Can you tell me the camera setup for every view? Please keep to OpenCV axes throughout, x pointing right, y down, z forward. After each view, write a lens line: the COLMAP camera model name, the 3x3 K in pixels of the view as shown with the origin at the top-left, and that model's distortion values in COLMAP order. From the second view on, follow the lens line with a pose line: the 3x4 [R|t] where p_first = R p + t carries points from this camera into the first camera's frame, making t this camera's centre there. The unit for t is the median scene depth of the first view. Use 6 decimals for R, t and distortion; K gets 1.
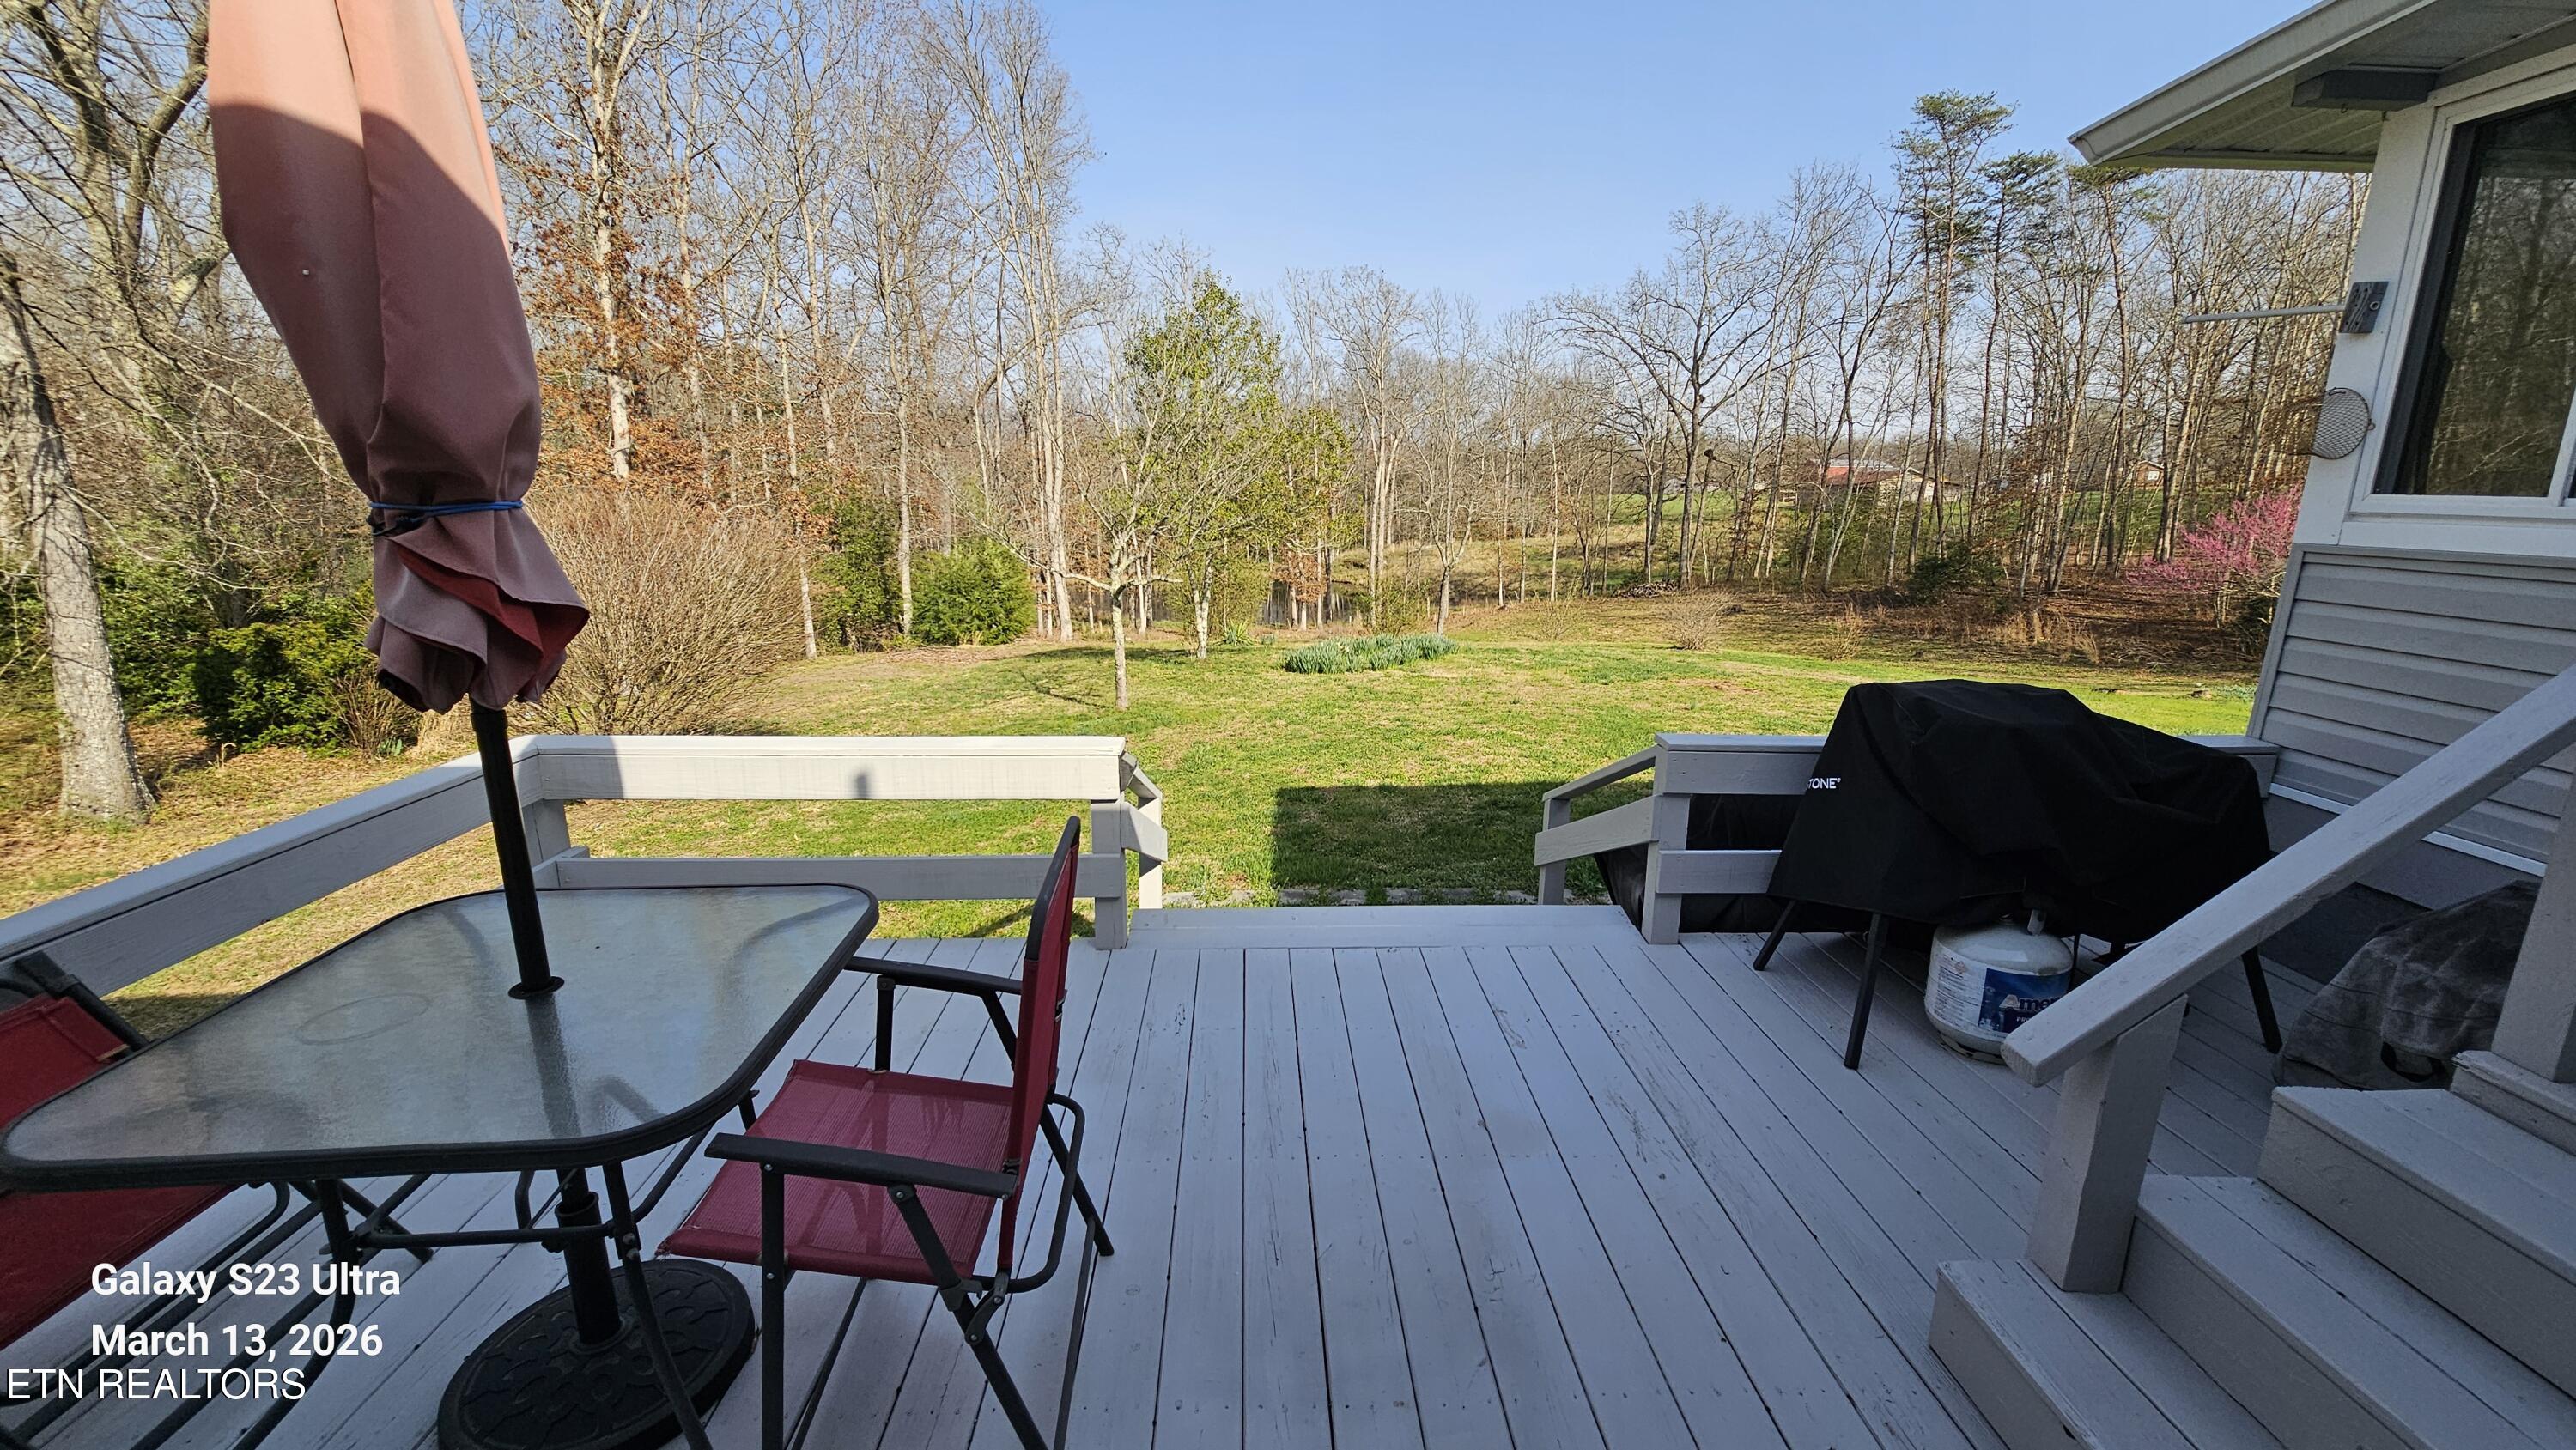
lens RADIAL K [[1060.3, 0, 1292.7], [0, 1060.3, 748.4], [0, 0, 1]] dist [-0.003406, -0.000140]
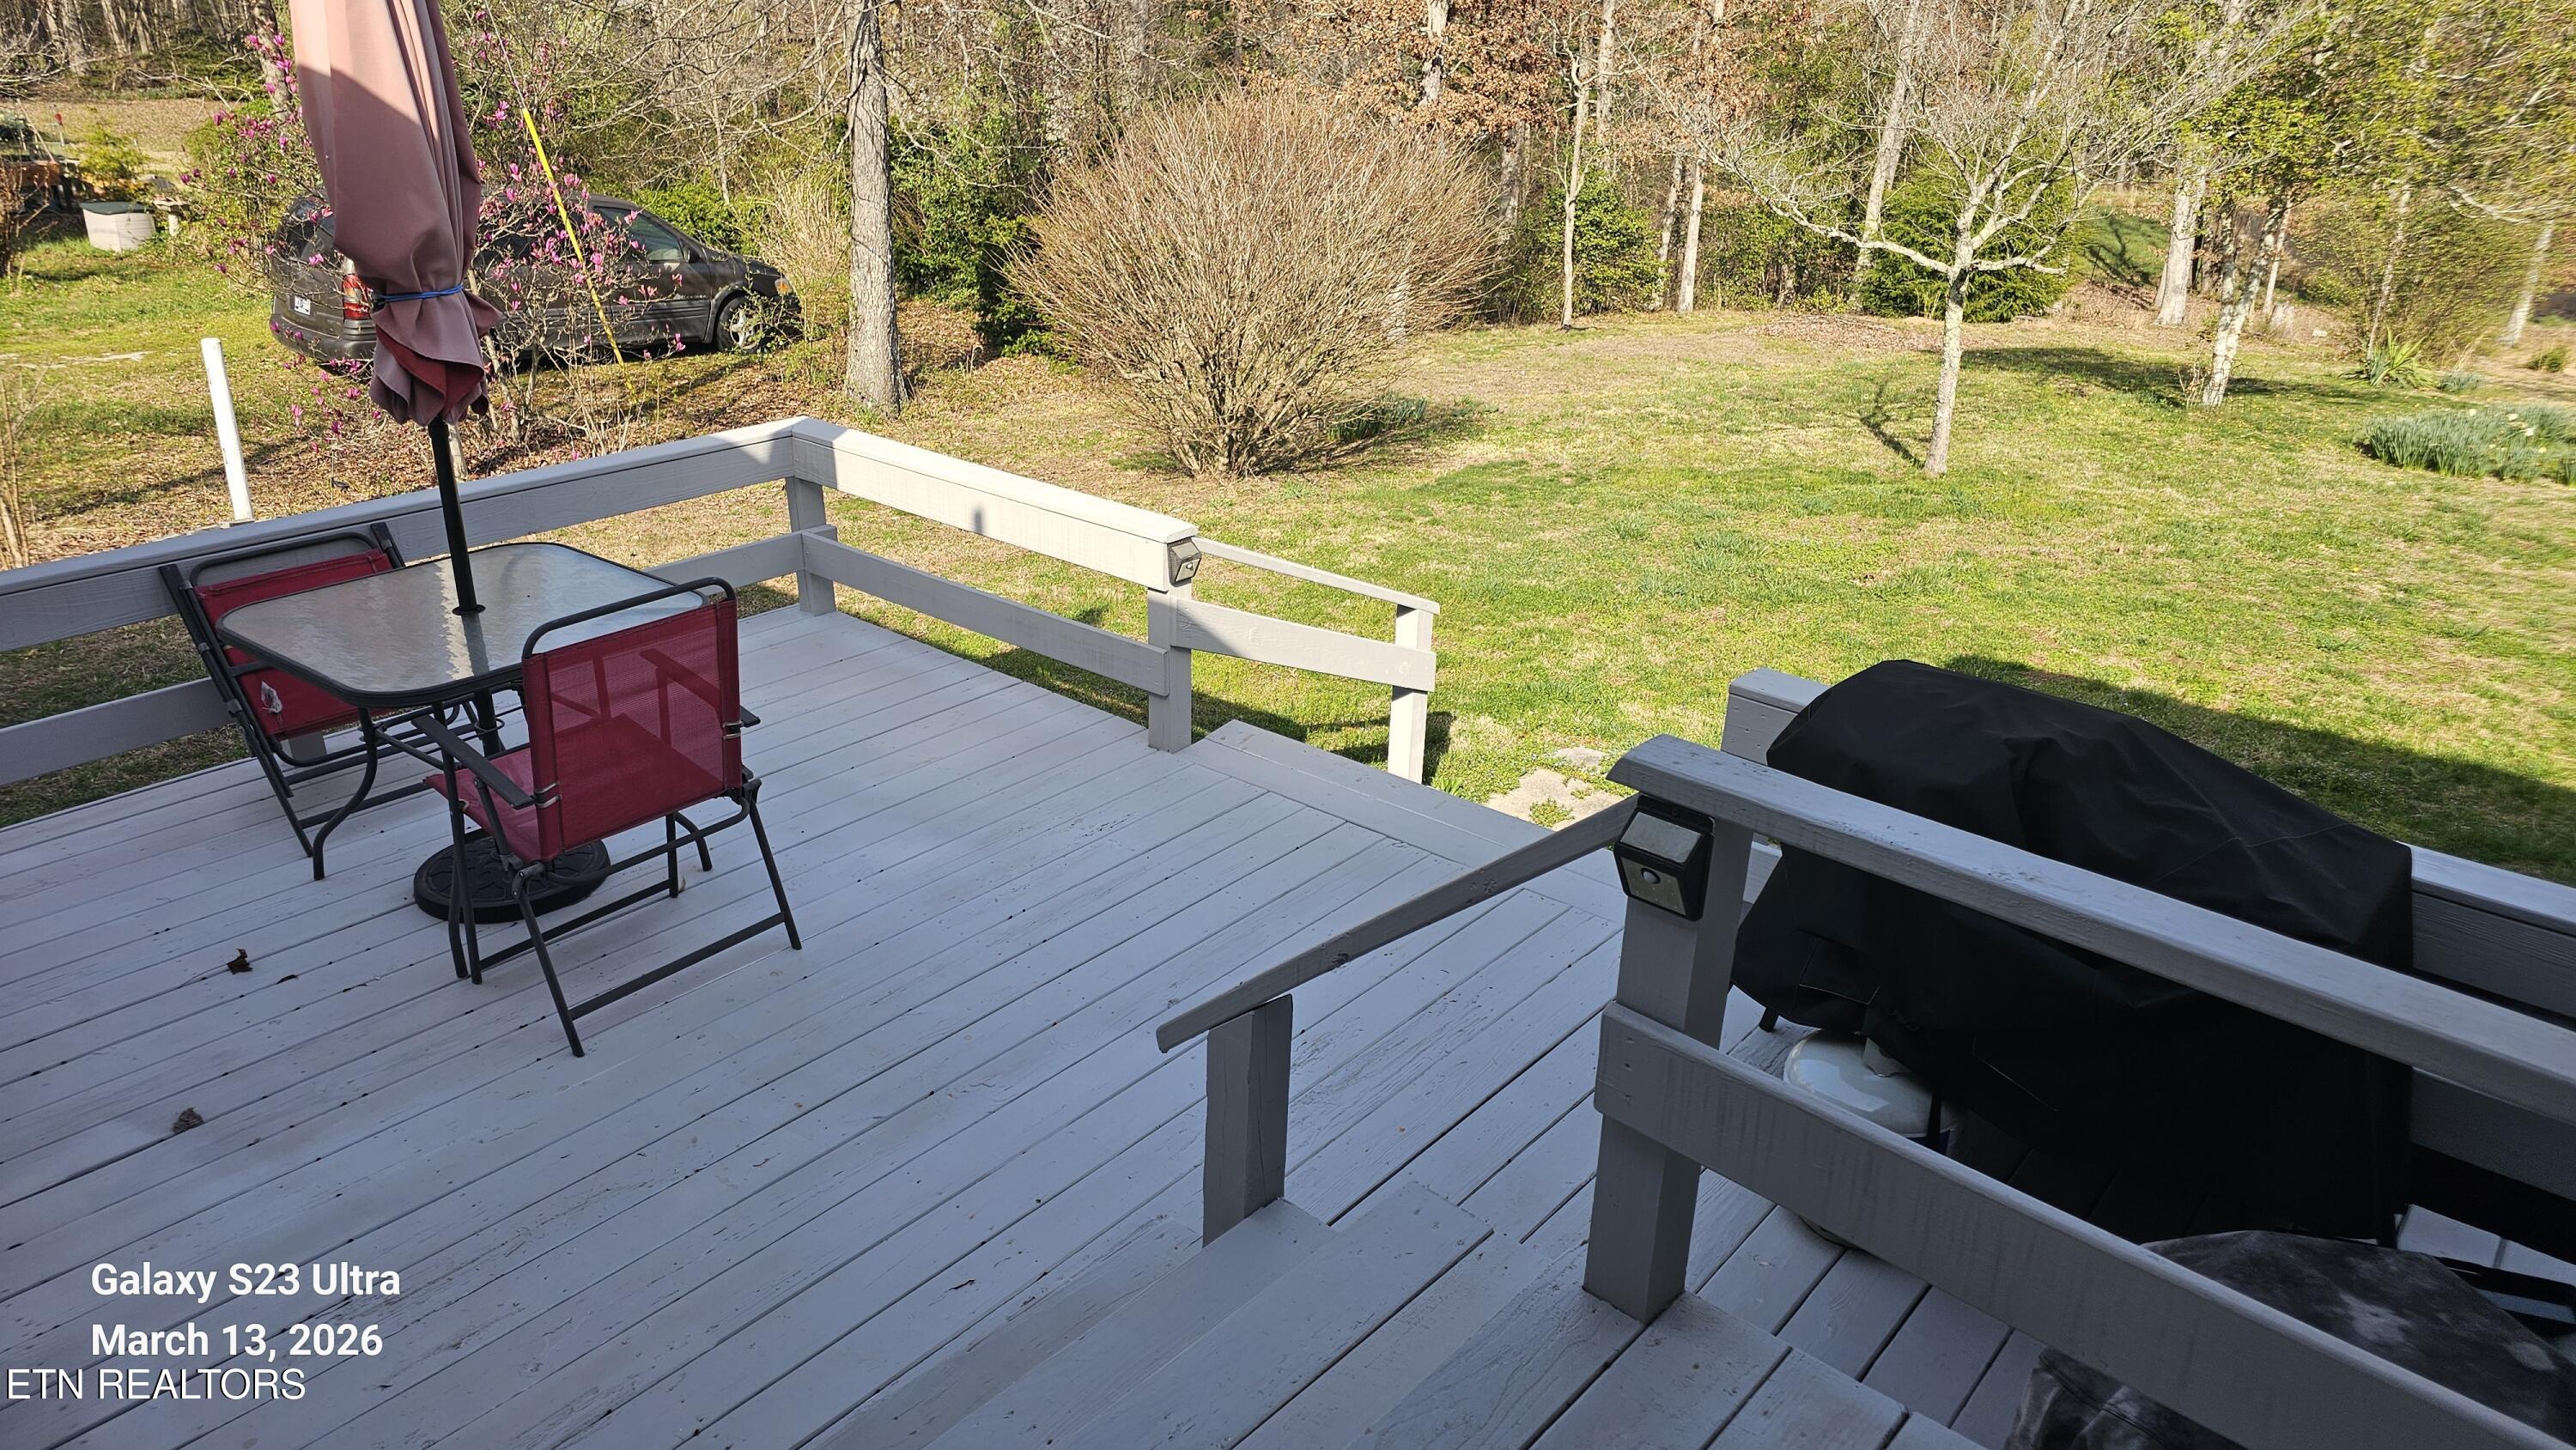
lens RADIAL K [[1774.2, 0, 1282.3], [0, 1774.2, 718.4], [0, 0, 1]] dist [0.048542, -0.003505]
pose [[0.734911, 0.260936, -0.625953, 0.296803], [-0.170537, 0.964460, 0.201825, -0.056671], [0.656371, -0.041575, 0.753292, -0.028714]]
